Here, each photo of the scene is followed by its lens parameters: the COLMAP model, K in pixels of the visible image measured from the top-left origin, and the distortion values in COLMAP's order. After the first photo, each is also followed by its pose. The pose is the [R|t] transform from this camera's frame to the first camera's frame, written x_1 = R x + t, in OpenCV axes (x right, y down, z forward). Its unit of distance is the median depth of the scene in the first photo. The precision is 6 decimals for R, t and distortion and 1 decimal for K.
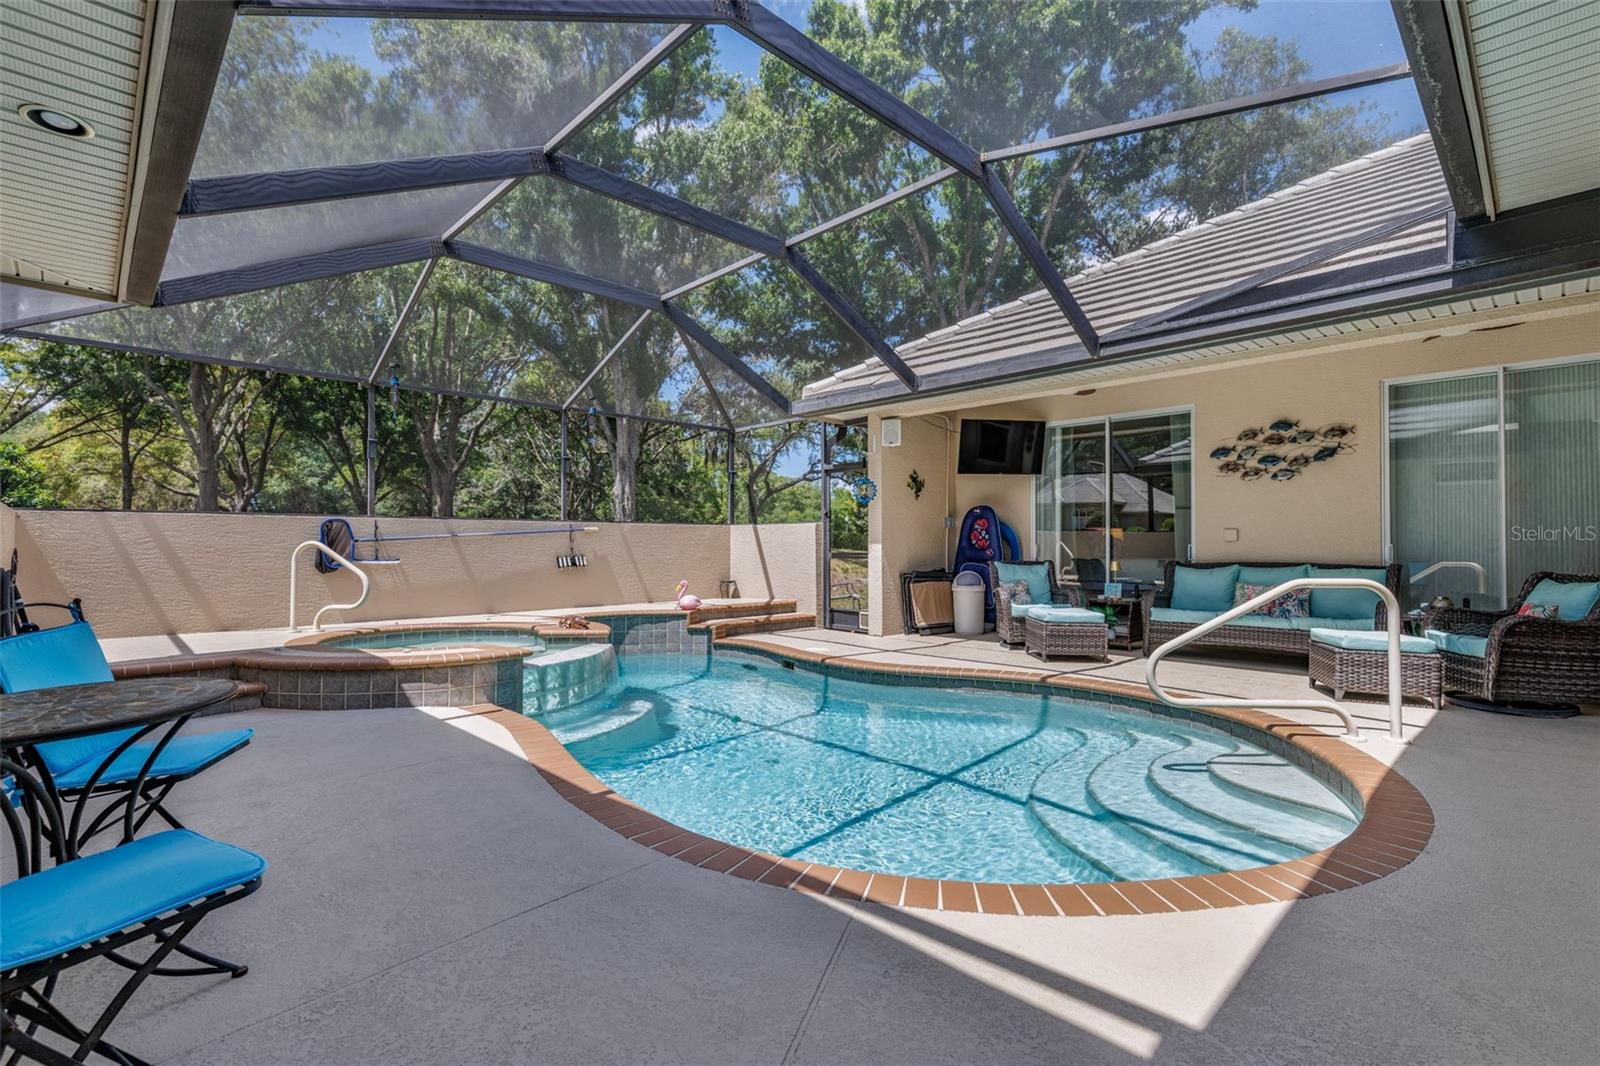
lens RADIAL K [[775.8, 0, 800.4], [0, 775.8, 529.8], [0, 0, 1]] dist [0.014882, -0.001861]
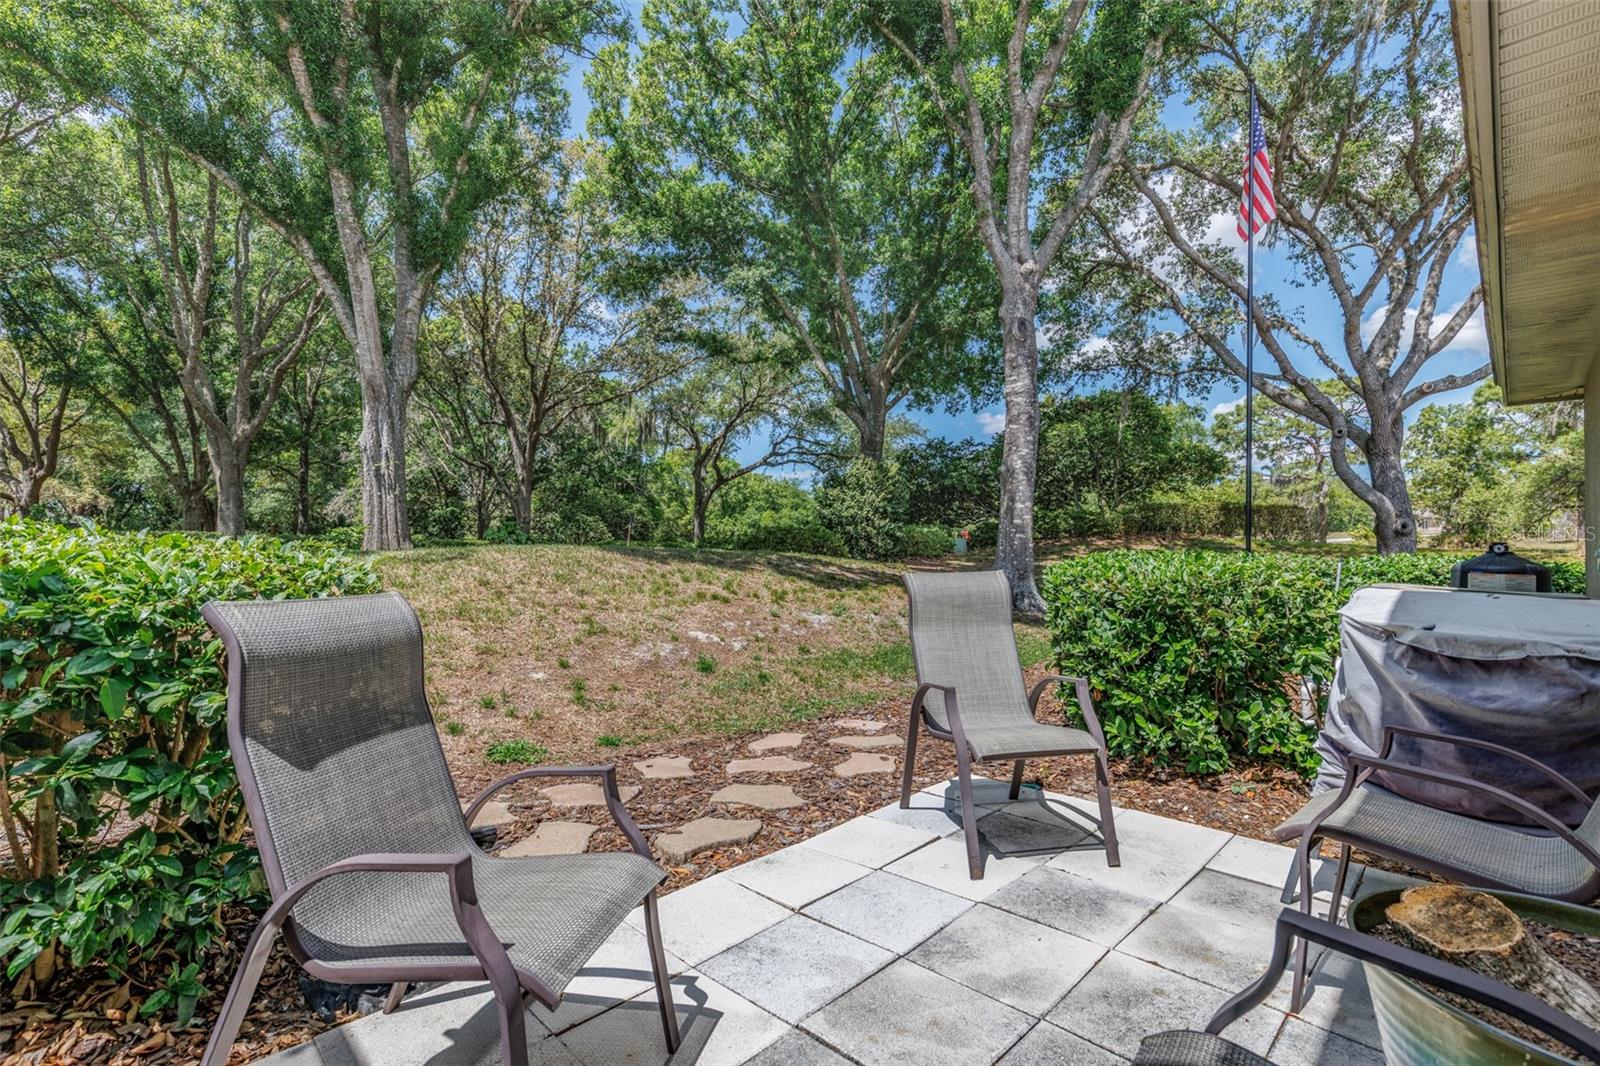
lens RADIAL K [[775.8, 0, 797.9], [0, 775.8, 535.6], [0, 0, 1]] dist [0.014882, -0.001861]
pose [[0.999809, 0.005664, 0.018683, 0.024341], [-0.005709, 0.999981, 0.002323, 0.005689], [-0.018669, -0.002430, 0.999823, 0.212187]]
